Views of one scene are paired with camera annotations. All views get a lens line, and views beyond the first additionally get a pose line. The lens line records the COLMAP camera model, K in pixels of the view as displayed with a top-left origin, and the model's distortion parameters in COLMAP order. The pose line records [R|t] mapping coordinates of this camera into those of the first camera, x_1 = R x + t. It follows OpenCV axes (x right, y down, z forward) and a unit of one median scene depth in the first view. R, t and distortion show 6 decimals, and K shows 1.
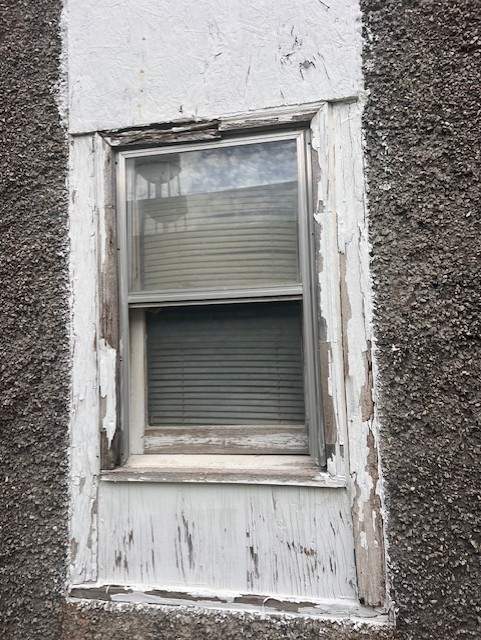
lens RADIAL K [[554.0, 0, 234.5], [0, 554.0, 320.8], [0, 0, 1]] dist [-0.011293, 0.008876]
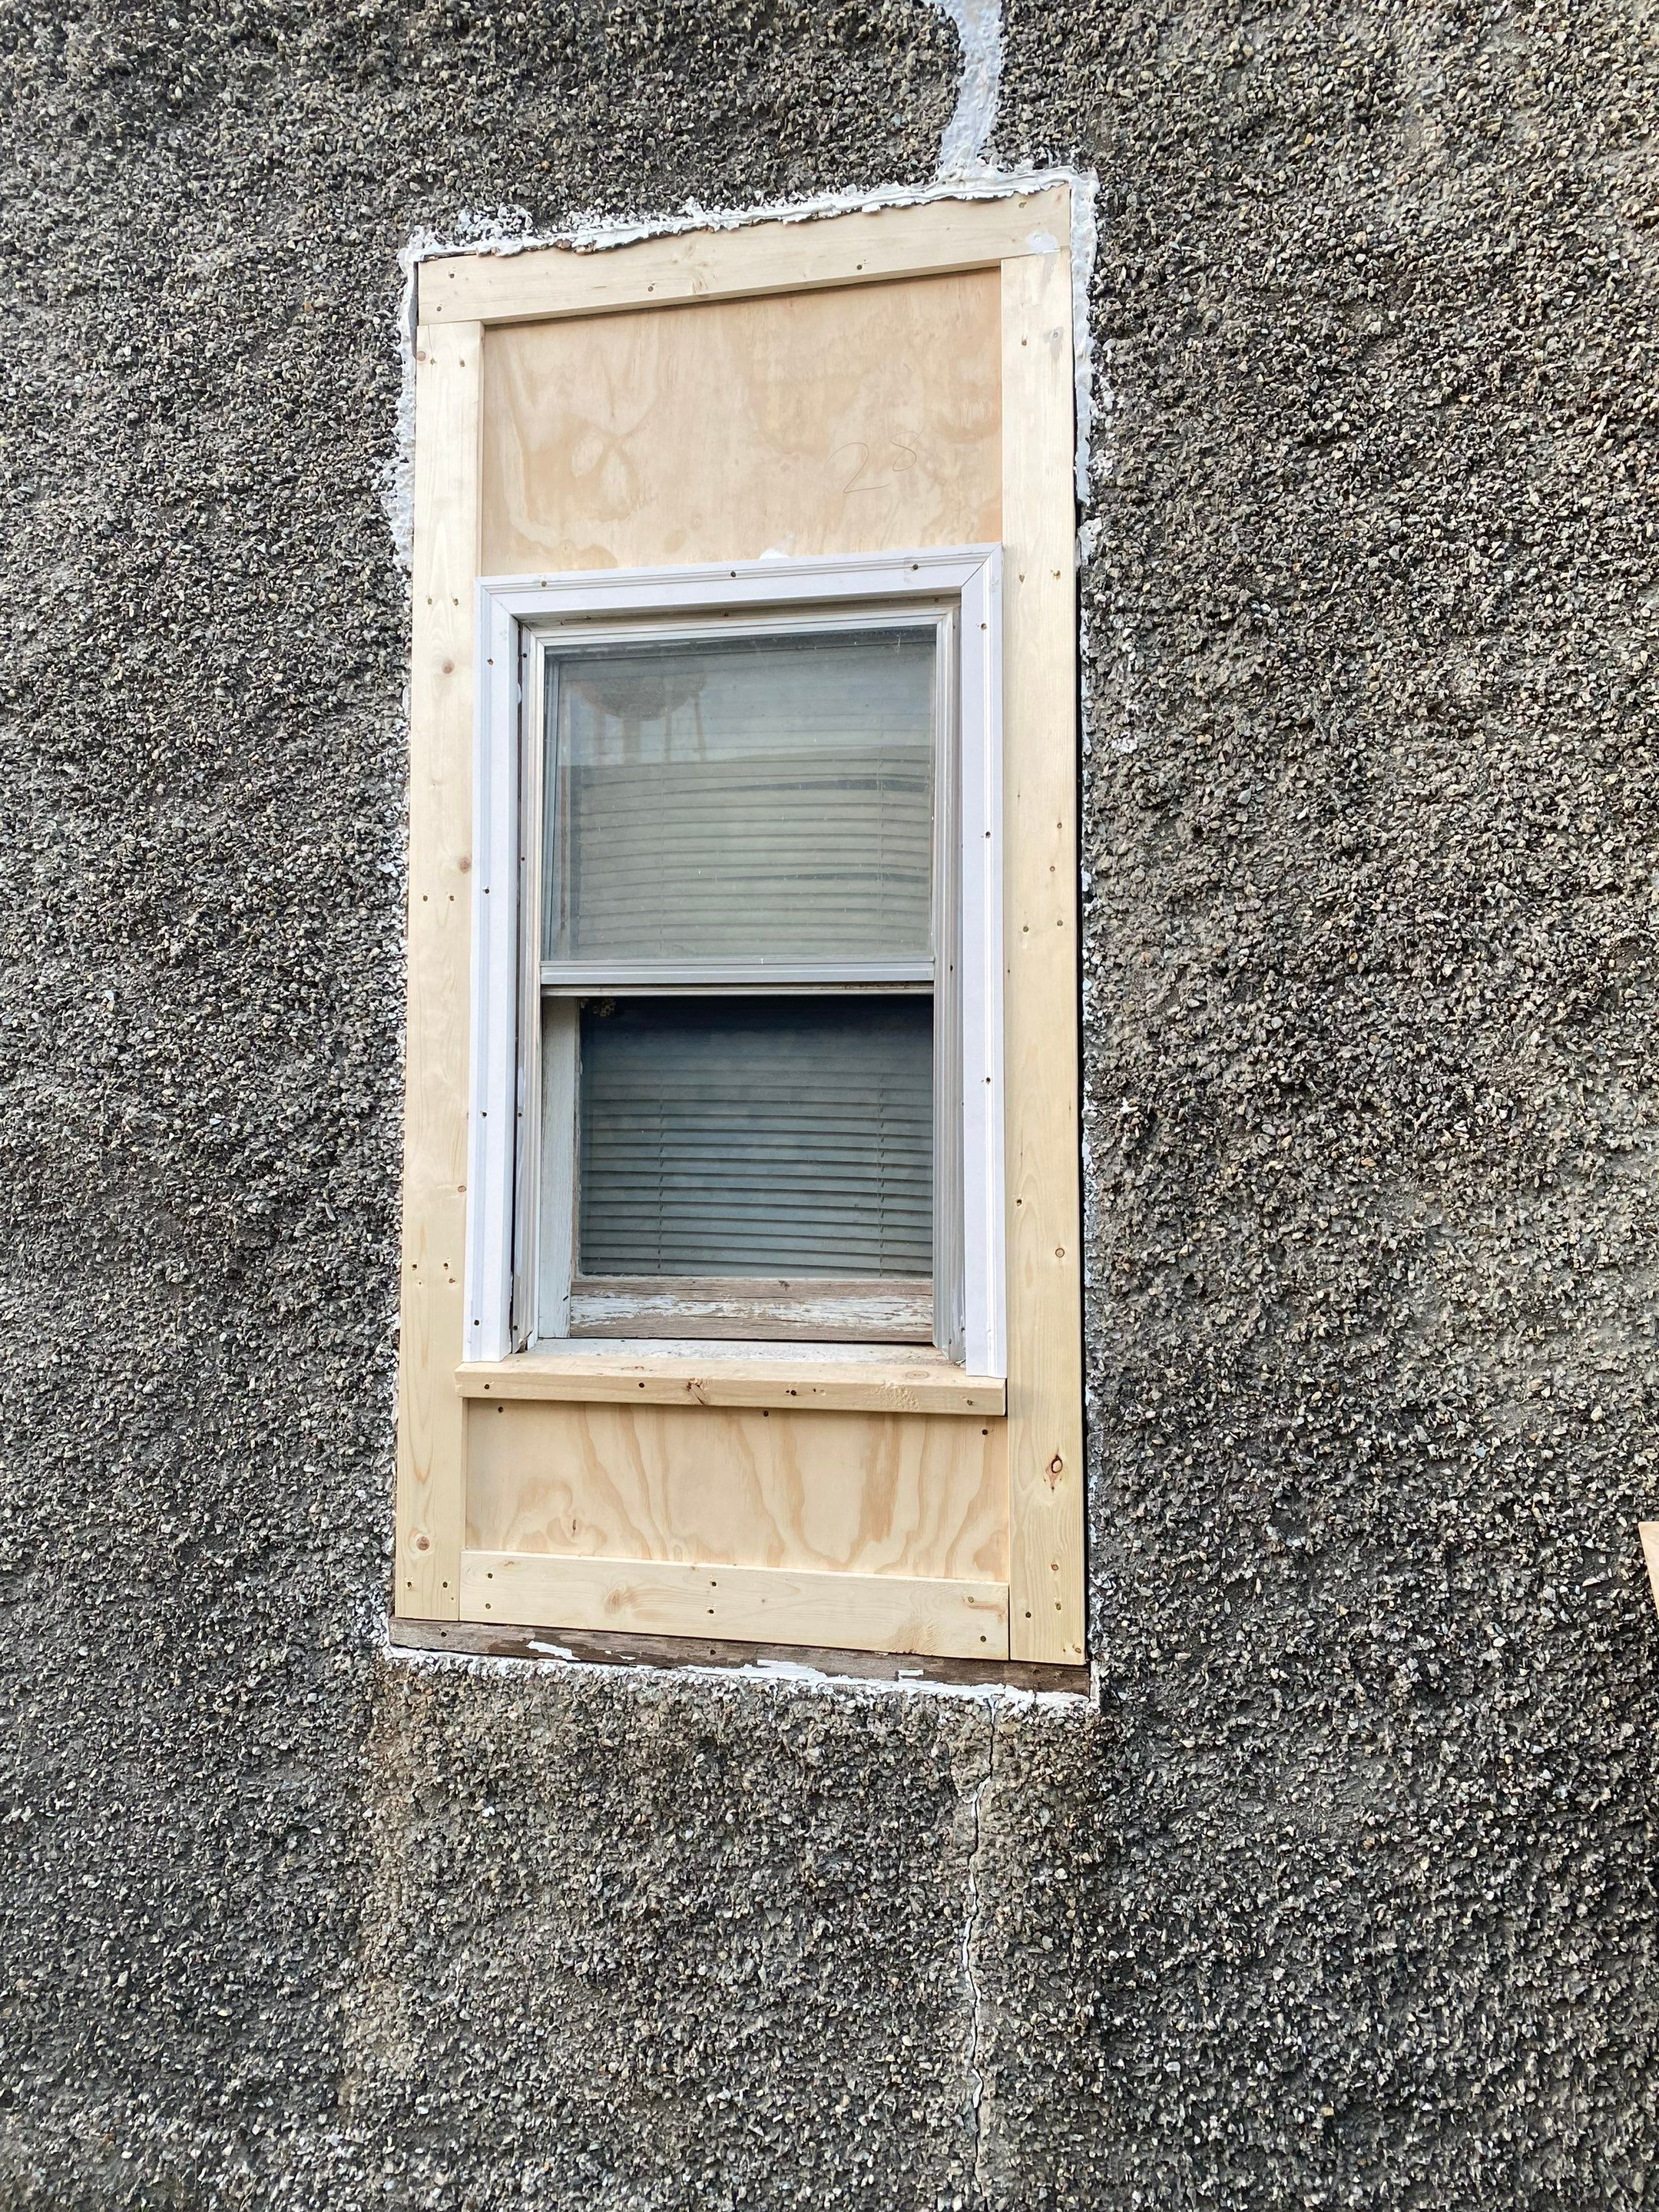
lens RADIAL K [[1914.9, 0, 846.8], [0, 1914.9, 1098.2], [0, 0, 1]] dist [-0.011293, 0.008876]
pose [[0.999156, 0.032794, -0.024730, 0.094302], [-0.032188, 0.999182, 0.024491, 0.010732], [0.025513, -0.023675, 0.999394, -0.535629]]
